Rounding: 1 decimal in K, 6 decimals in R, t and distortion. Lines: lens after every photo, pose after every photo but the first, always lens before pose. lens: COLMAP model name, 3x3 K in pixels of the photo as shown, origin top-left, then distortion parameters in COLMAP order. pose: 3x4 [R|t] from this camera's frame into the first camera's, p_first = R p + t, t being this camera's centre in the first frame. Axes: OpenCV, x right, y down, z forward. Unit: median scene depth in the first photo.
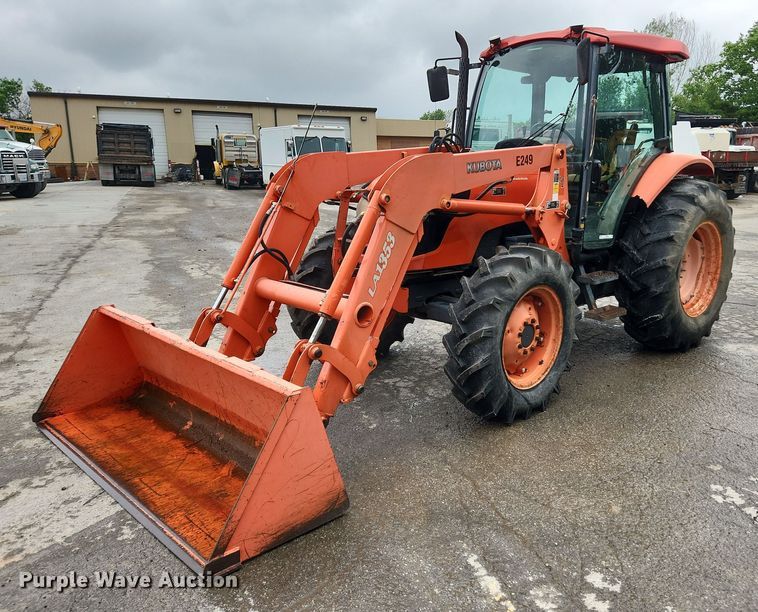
lens RADIAL K [[654.2, 0, 450.4], [0, 654.2, 313.6], [0, 0, 1]] dist [0.061940, -0.036485]
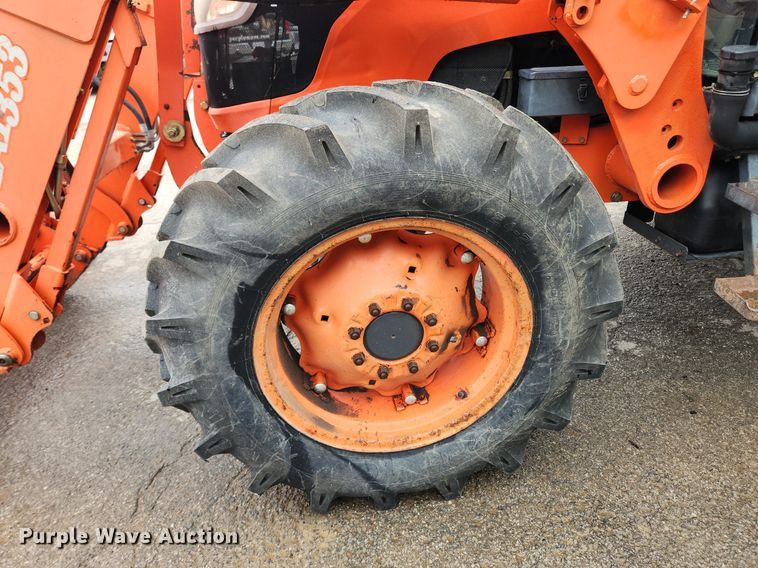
lens RADIAL K [[509.2, 0, 377.6], [0, 509.2, 280.3], [0, 0, 1]] dist [0.056084, -0.045916]
pose [[0.767179, 0.259119, -0.586766, 0.239662], [-0.104365, 0.953008, 0.284400, -0.071140], [0.632886, -0.156948, 0.758170, 0.658067]]
